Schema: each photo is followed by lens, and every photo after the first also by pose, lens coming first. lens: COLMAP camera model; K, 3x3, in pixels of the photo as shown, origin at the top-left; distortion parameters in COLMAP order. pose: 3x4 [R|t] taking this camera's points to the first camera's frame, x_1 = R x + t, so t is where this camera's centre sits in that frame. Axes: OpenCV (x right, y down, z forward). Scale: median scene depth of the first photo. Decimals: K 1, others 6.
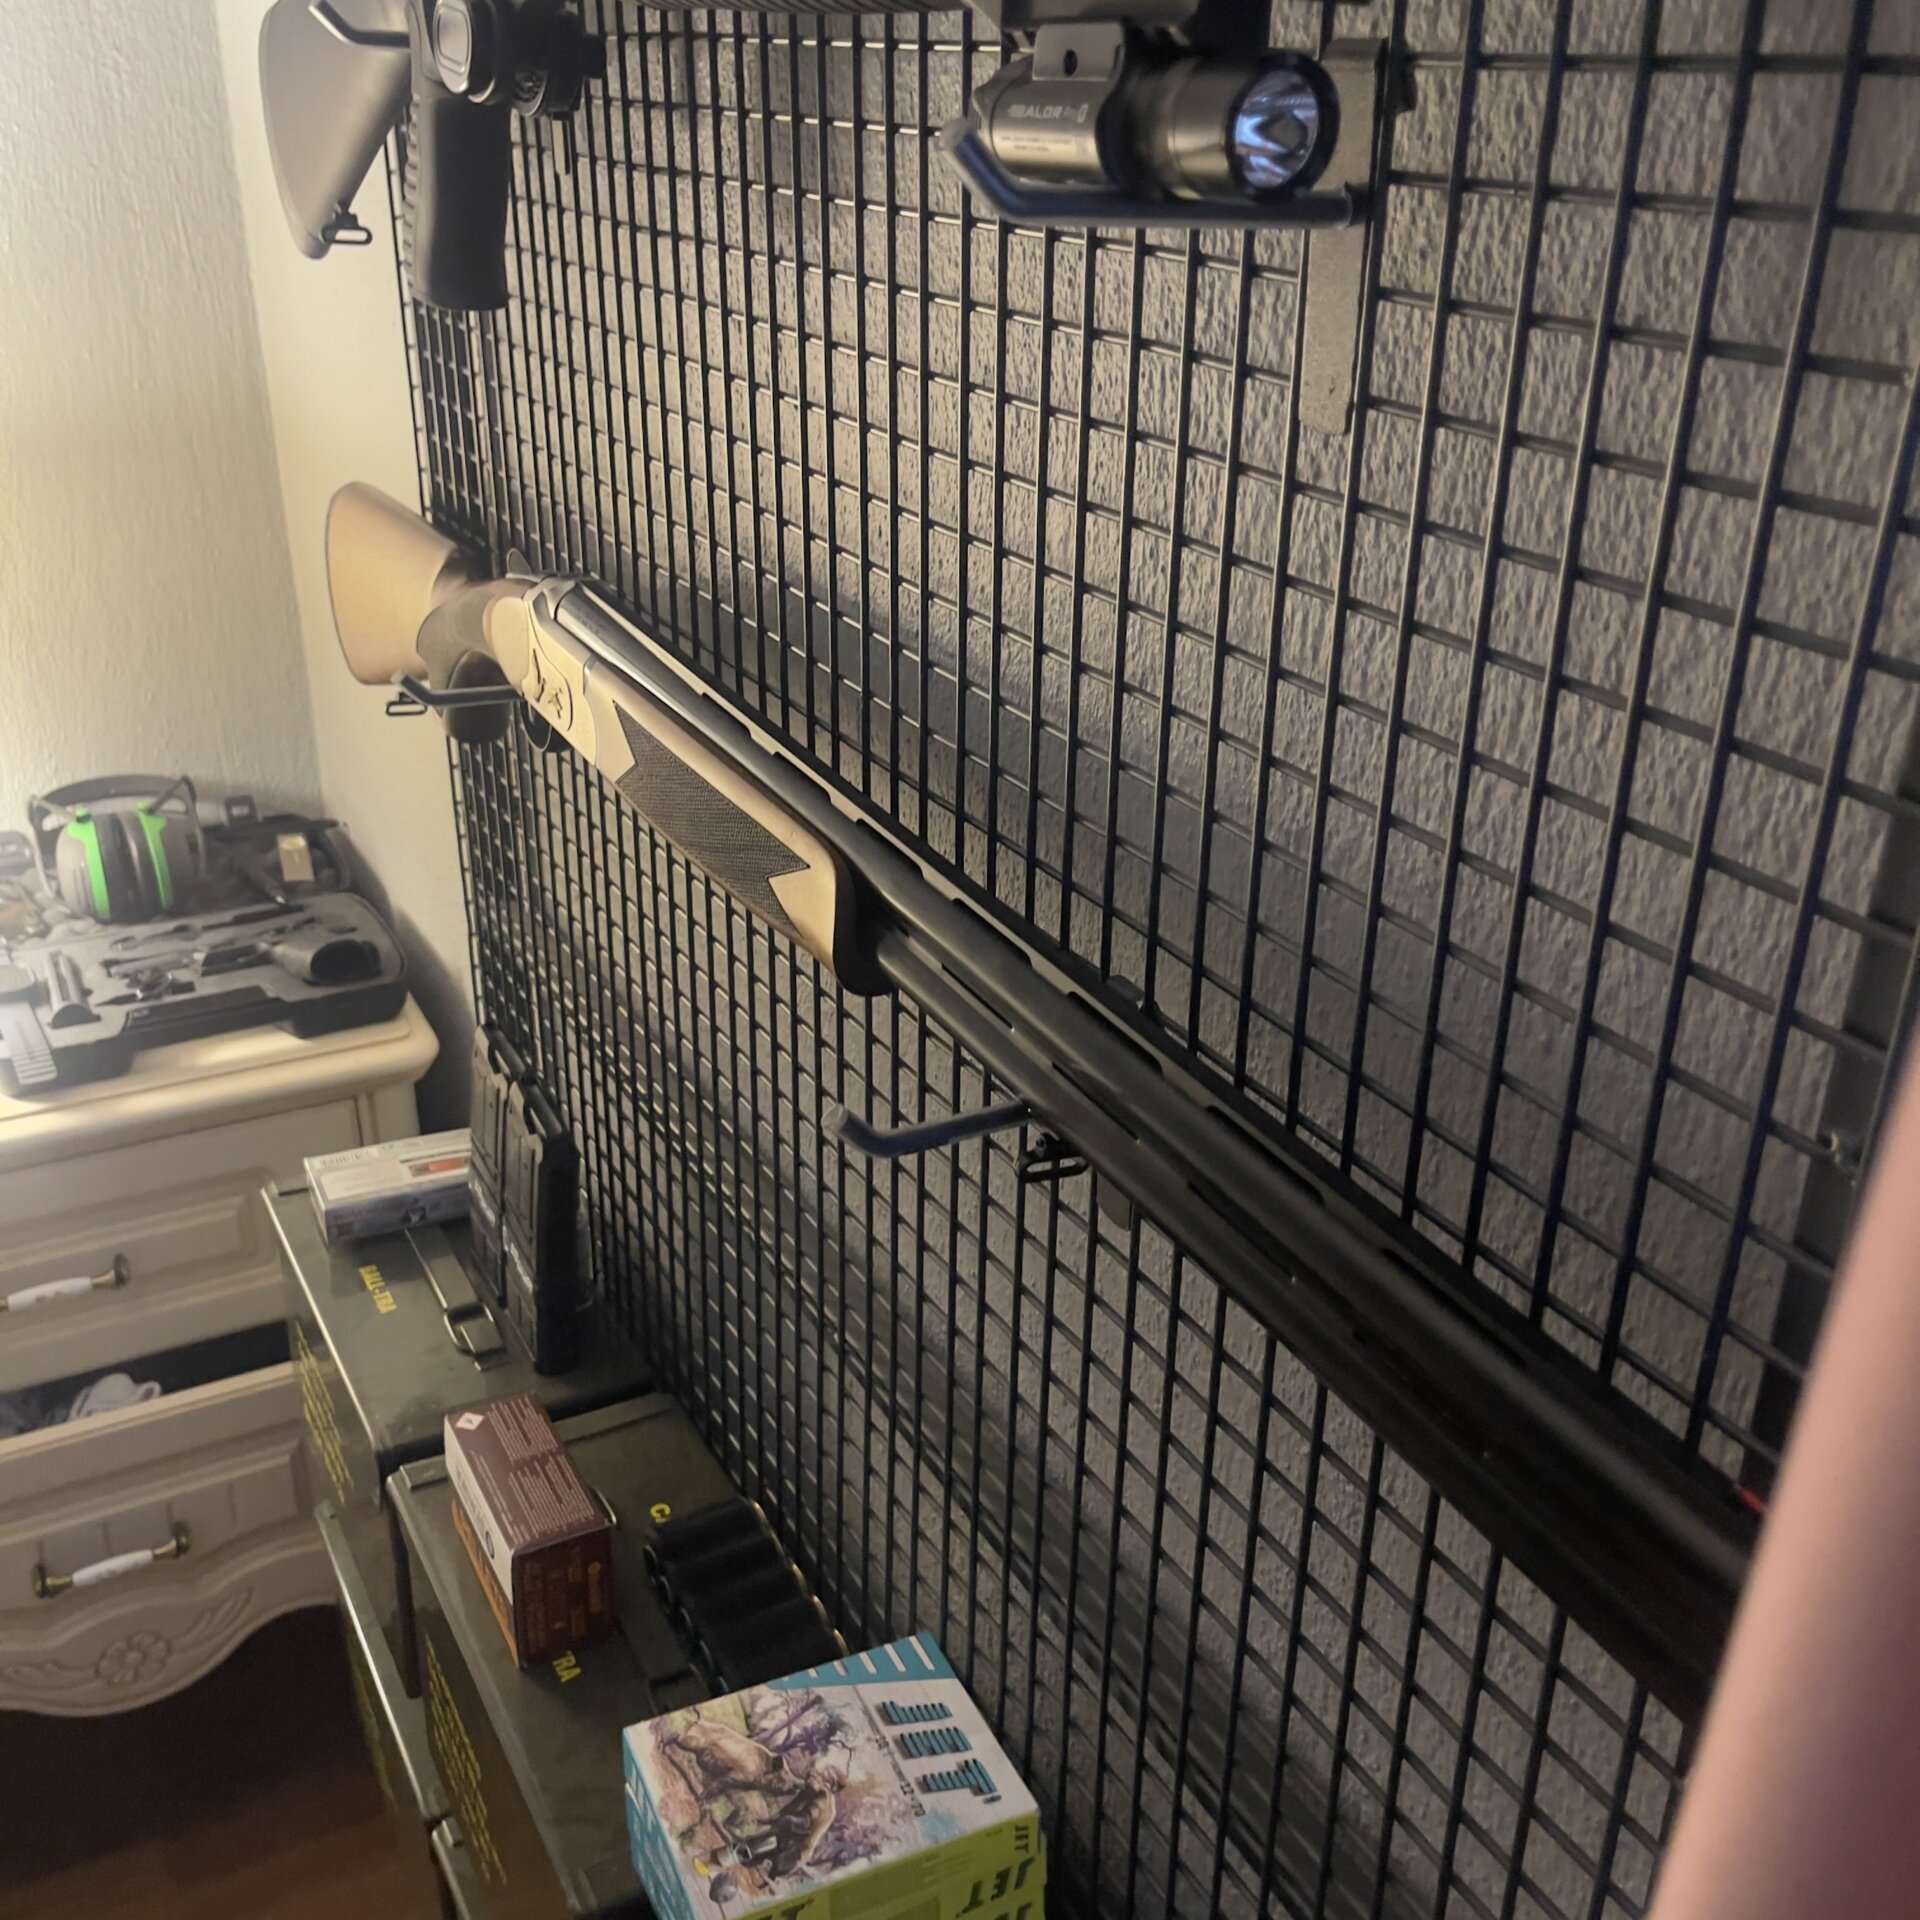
lens RADIAL K [[1974.0, 0, 960.0], [0, 1974.0, 960.0], [0, 0, 1]] dist [0.017661, -0.025862]
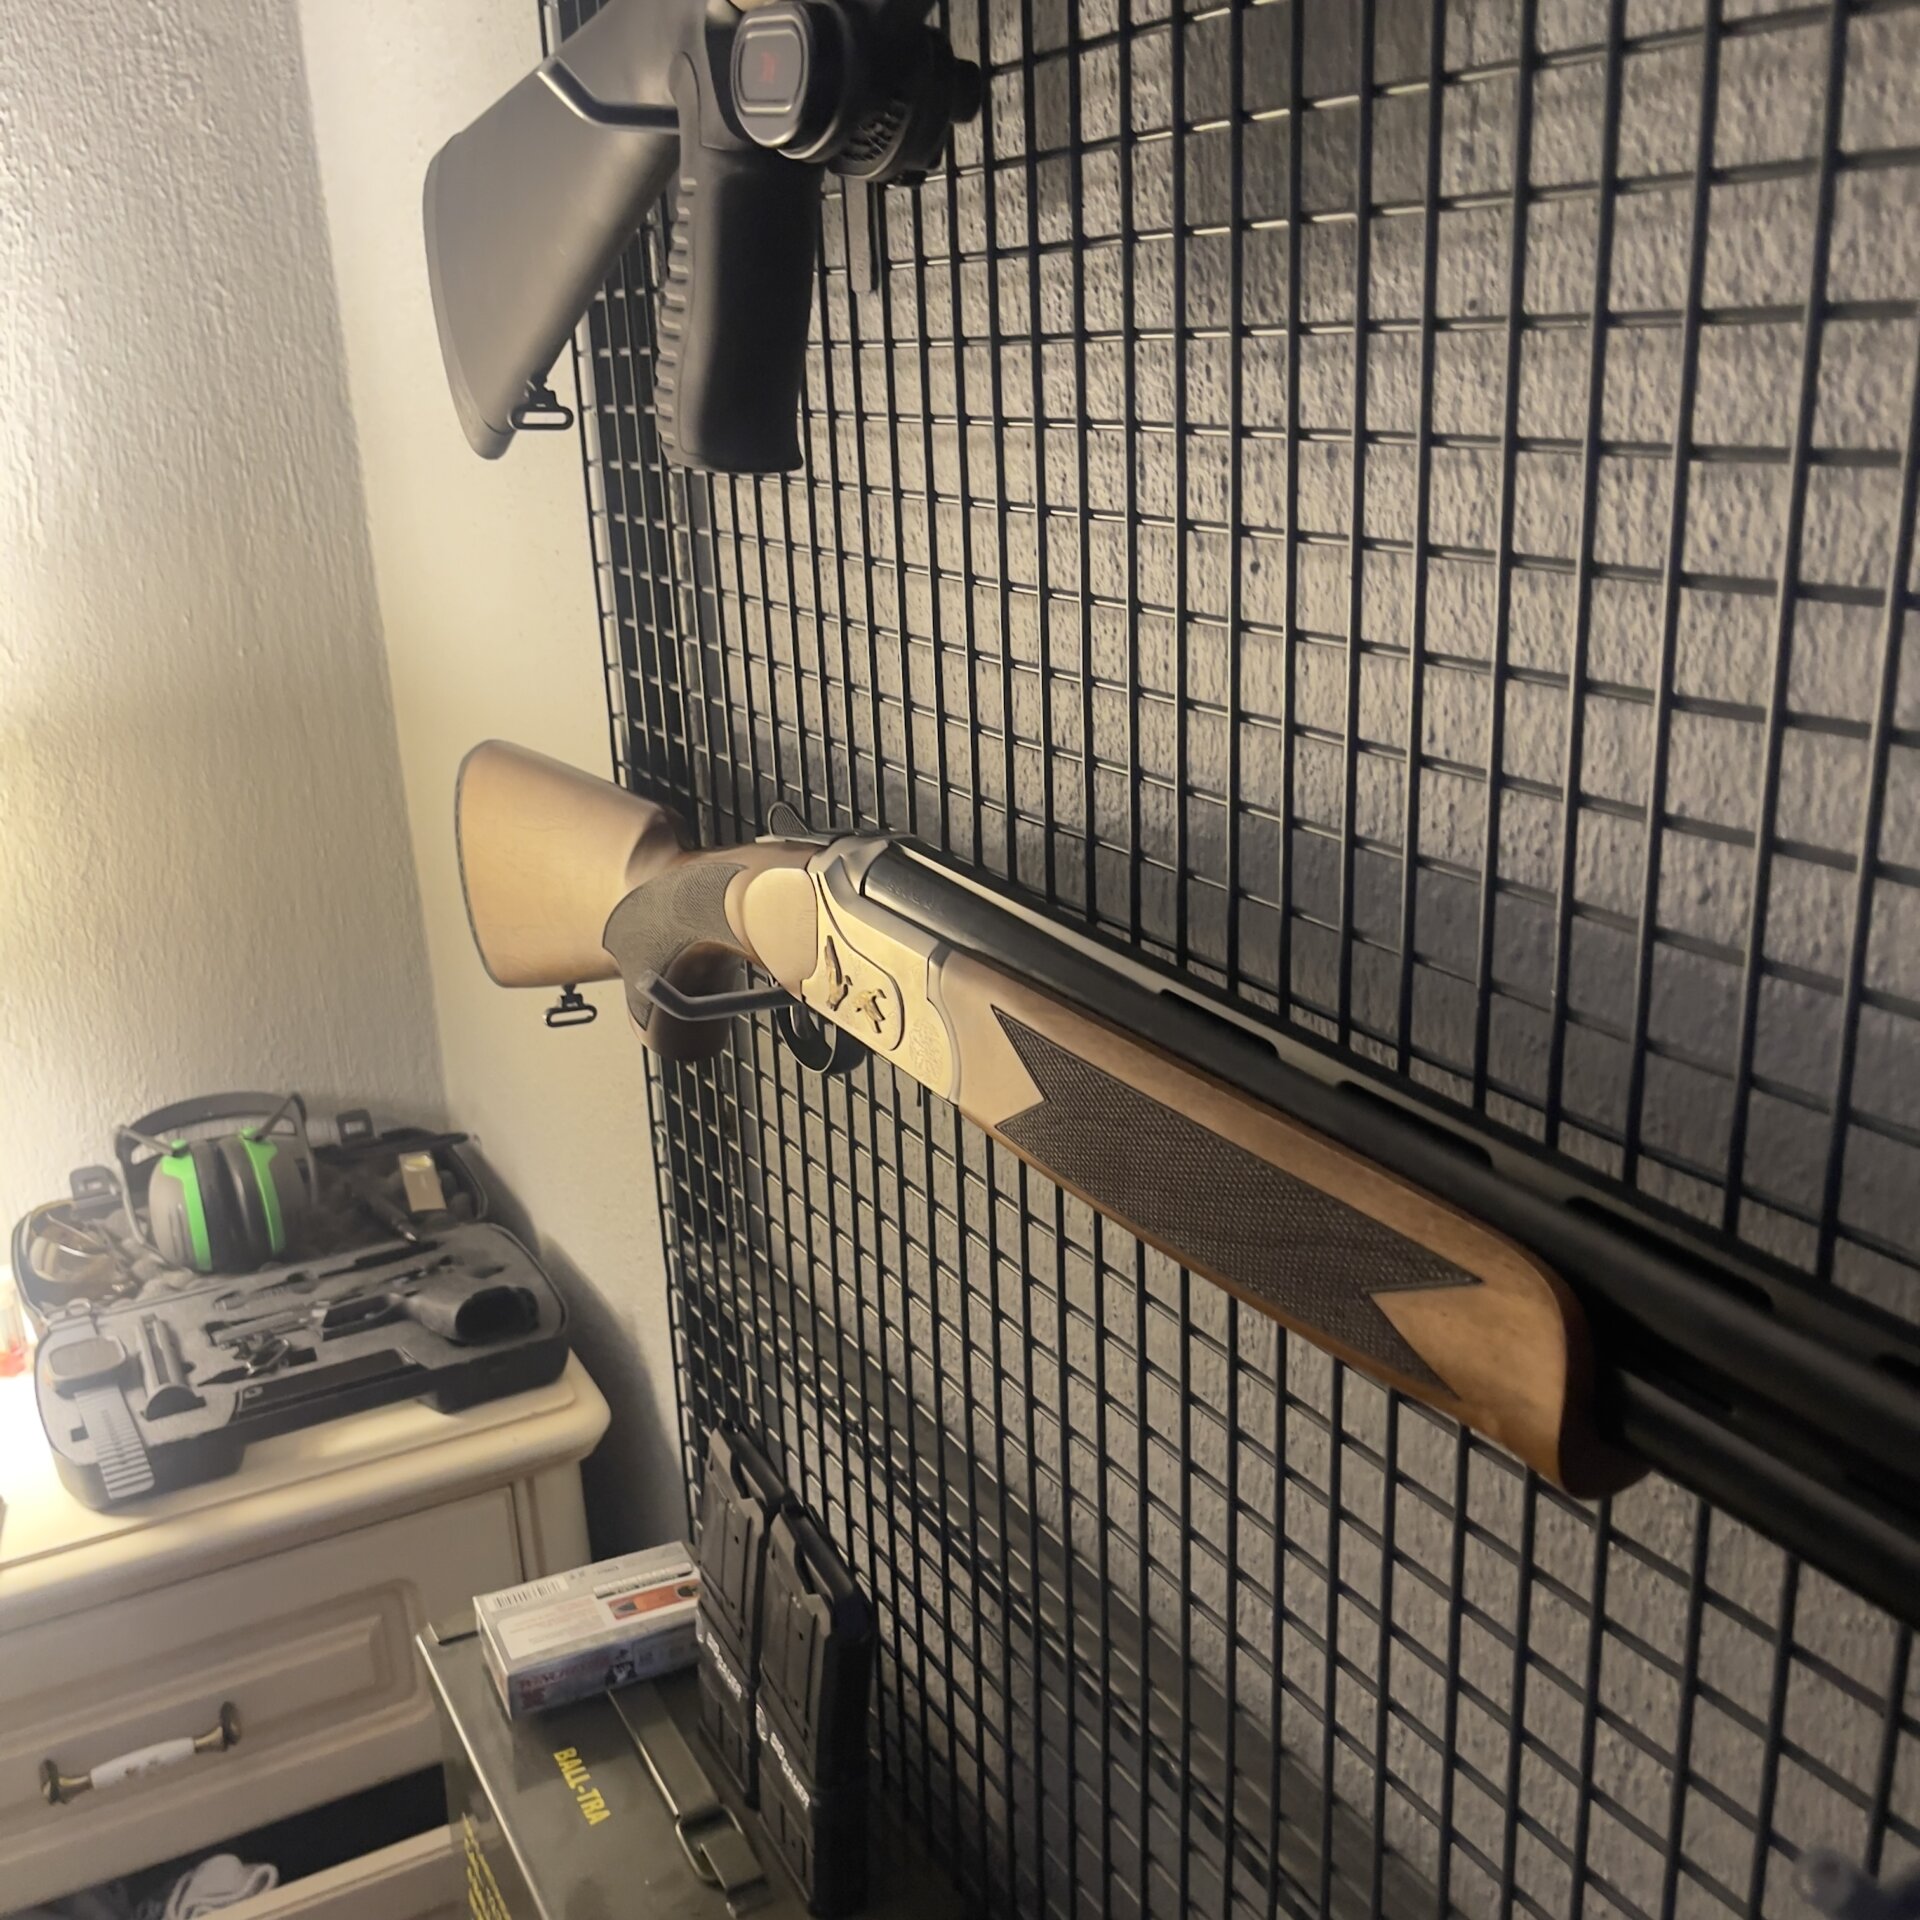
lens RADIAL K [[2006.5, 0, 960.0], [0, 2006.5, 960.0], [0, 0, 1]] dist [-0.010846, 0.062210]
pose [[0.998158, -0.052135, -0.031019, -0.084578], [0.047892, 0.991051, -0.124598, -0.032061], [0.037237, 0.122883, 0.991722, 0.161107]]
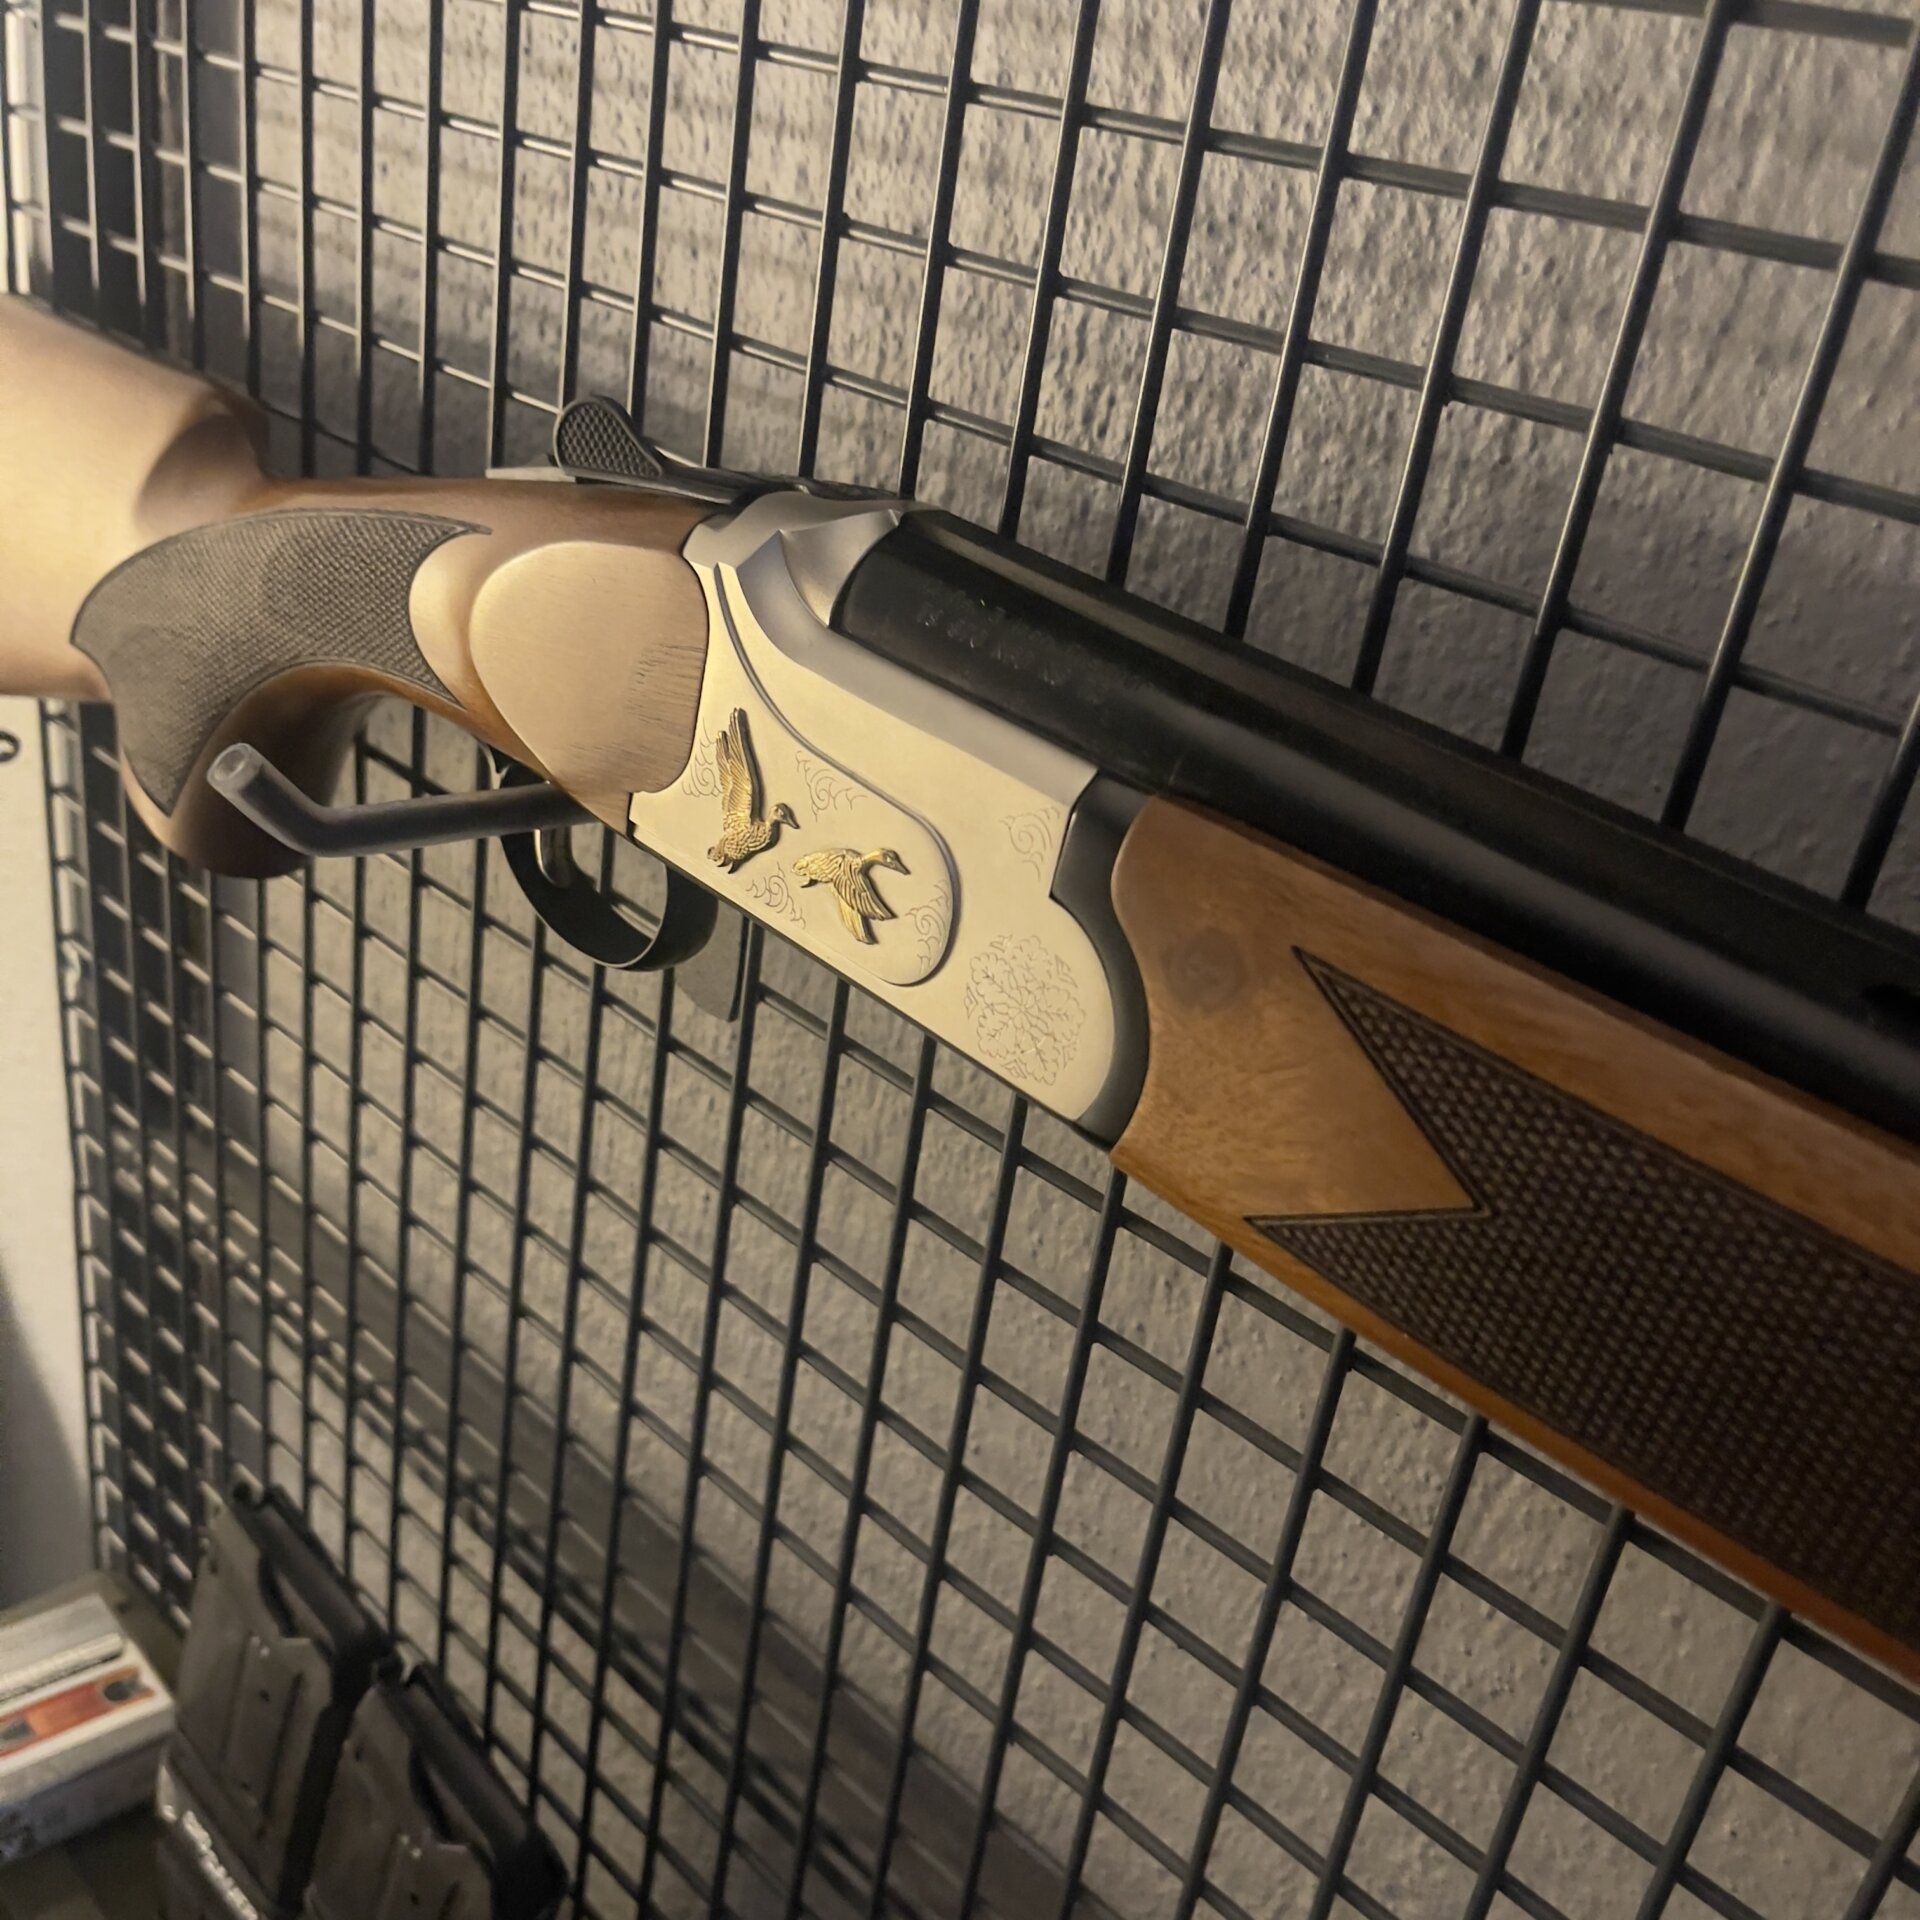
lens RADIAL K [[2059.6, 0, 960.0], [0, 2059.6, 960.0], [0, 0, 1]] dist [-0.003553, -0.002186]
pose [[0.955289, -0.024294, 0.294674, -0.160758], [0.013868, 0.999203, 0.037419, -0.074499], [-0.295349, -0.031660, 0.954865, 0.388246]]
